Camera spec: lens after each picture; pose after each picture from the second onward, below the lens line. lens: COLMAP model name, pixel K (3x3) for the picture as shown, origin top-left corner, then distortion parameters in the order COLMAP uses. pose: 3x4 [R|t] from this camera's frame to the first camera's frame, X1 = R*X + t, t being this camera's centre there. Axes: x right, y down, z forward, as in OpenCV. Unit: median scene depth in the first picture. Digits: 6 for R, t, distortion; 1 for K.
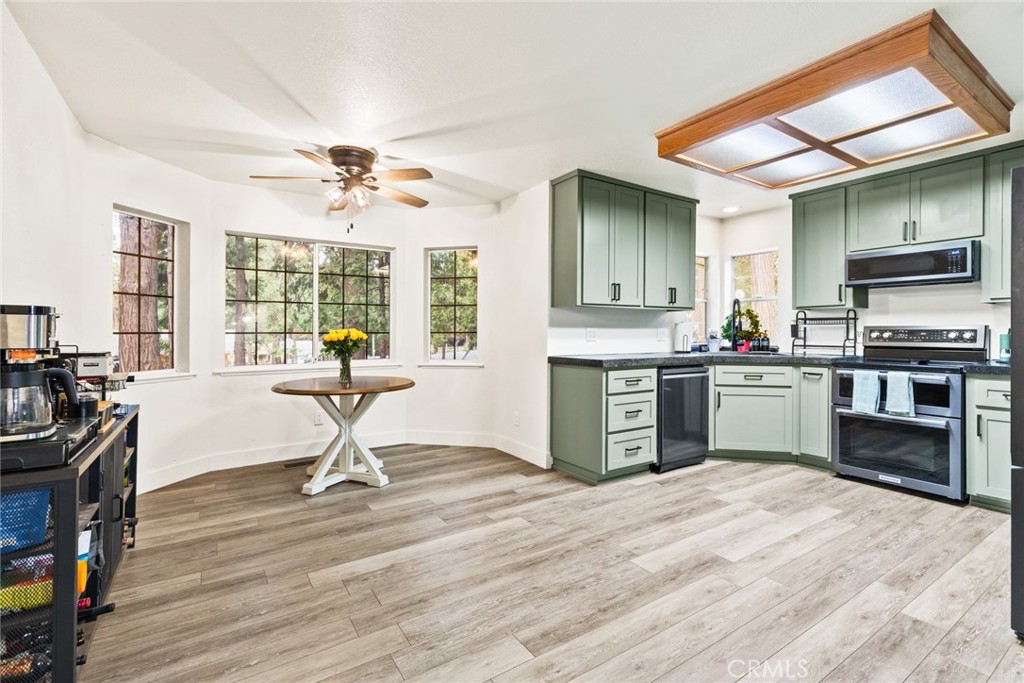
lens RADIAL K [[460.8, 0, 513.9], [0, 460.8, 335.9], [0, 0, 1]] dist [0.002251, 0.000131]
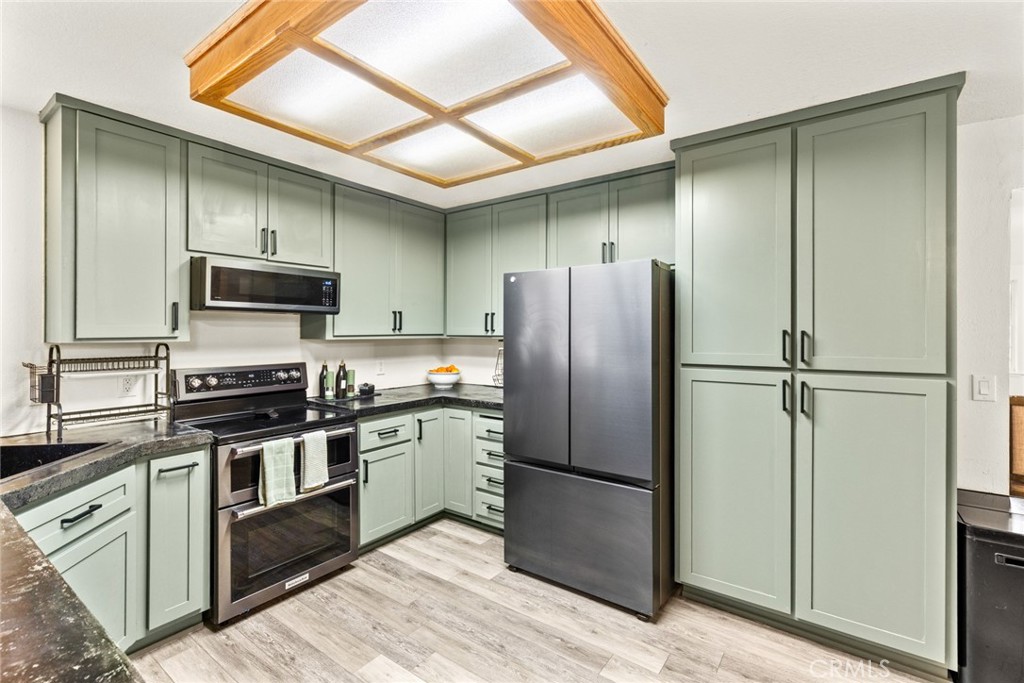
lens RADIAL K [[460.8, 0, 513.9], [0, 460.8, 335.9], [0, 0, 1]] dist [0.002251, 0.000131]
pose [[-0.342656, 0.001679, 0.939459, 0.013901], [0.015096, 0.999879, 0.003719, -0.074763], [-0.939340, 0.015457, -0.342640, 0.938736]]
